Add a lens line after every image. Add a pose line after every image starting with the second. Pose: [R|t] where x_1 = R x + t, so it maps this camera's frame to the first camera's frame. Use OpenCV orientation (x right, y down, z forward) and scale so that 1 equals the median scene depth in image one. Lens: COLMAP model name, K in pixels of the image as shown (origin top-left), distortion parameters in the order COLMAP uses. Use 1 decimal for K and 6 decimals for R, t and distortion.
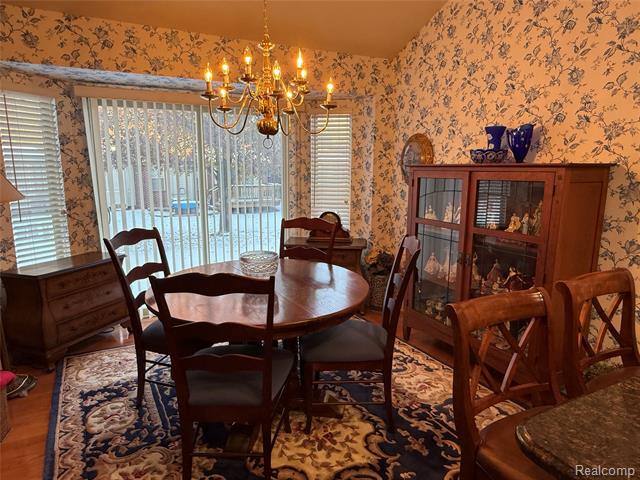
lens RADIAL K [[399.0, 0, 320.0], [0, 399.0, 240.0], [0, 0, 1]] dist [0.000759, 0.000337]
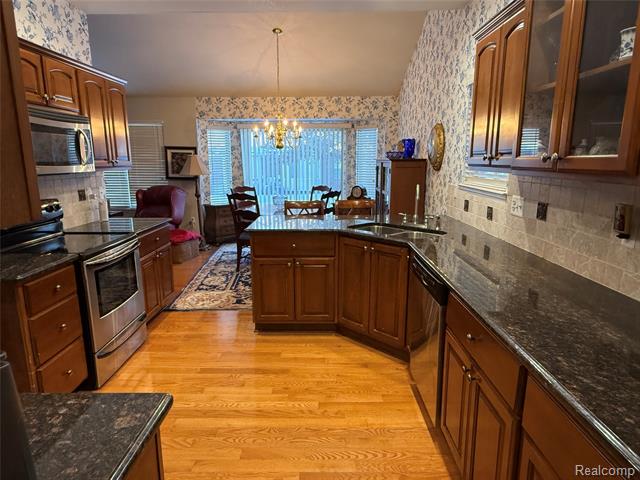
lens RADIAL K [[399.0, 0, 320.0], [0, 399.0, 240.0], [0, 0, 1]] dist [0.000759, 0.000337]
pose [[0.890545, 0.085900, -0.446711, 0.845290], [-0.077070, 0.996304, 0.037939, 0.135492], [0.448318, 0.000641, 0.893874, -0.779472]]
